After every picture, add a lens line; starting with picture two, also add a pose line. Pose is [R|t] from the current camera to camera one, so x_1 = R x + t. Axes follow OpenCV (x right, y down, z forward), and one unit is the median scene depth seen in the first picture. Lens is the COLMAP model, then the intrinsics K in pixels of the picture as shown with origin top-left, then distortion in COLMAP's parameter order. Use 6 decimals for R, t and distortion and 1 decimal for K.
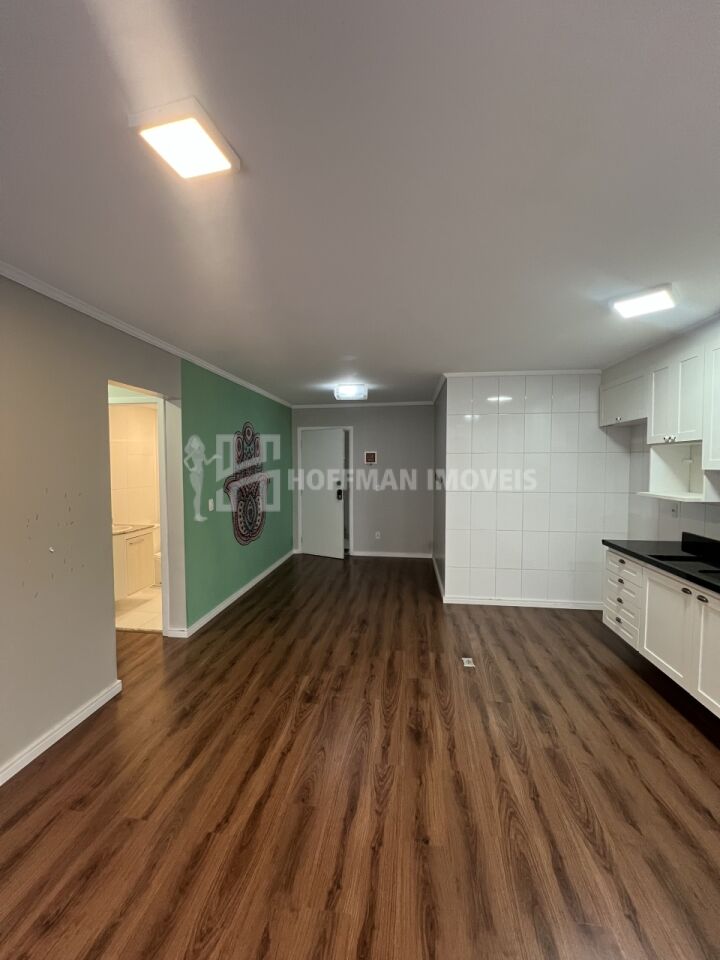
lens RADIAL K [[386.0, 0, 359.4], [0, 386.0, 479.1], [0, 0, 1]] dist [-0.003036, 0.000350]
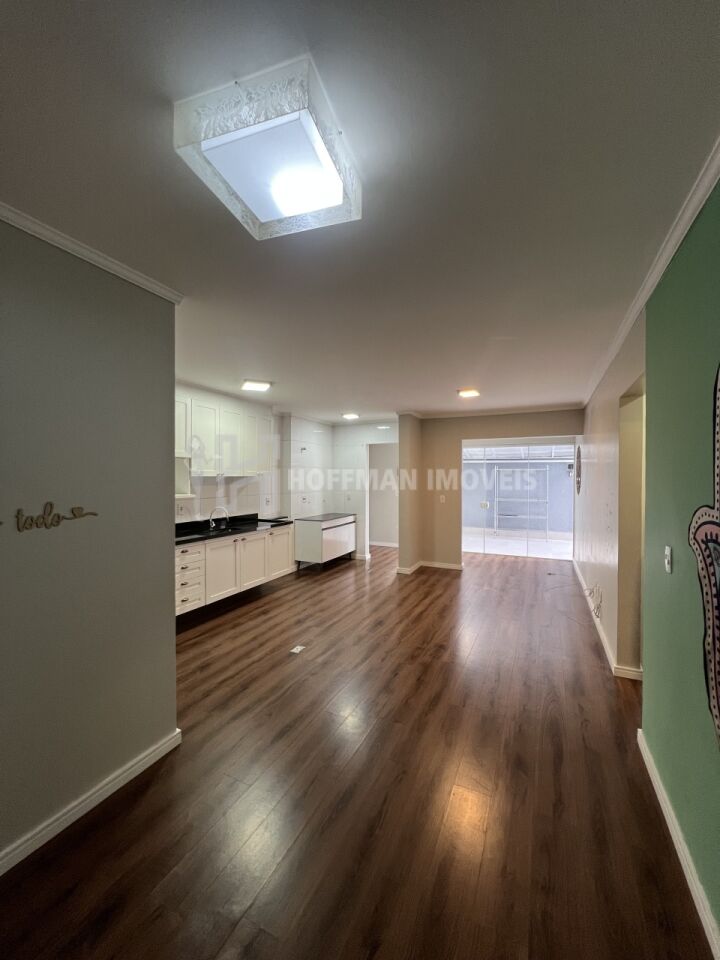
lens RADIAL K [[386.0, 0, 358.7], [0, 386.0, 475.8], [0, 0, 1]] dist [-0.003036, 0.000350]
pose [[-0.948850, 0.001719, 0.315722, -0.267866], [0.015724, 0.999002, 0.041818, -0.079962], [-0.315334, 0.044643, -0.947930, 2.219986]]
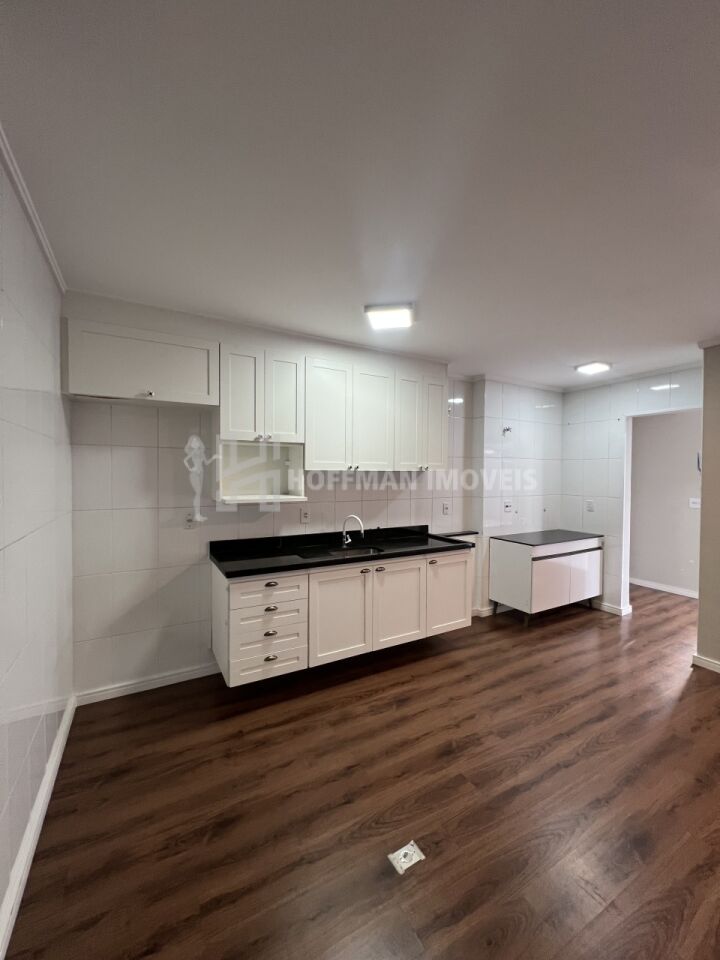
lens RADIAL K [[386.0, 0, 354.6], [0, 386.0, 478.4], [0, 0, 1]] dist [-0.003036, 0.000350]
pose [[-0.594308, -0.016079, 0.804077, -0.078638], [0.031113, 0.998592, 0.042965, -0.042144], [-0.803636, 0.050551, -0.592971, 1.484644]]
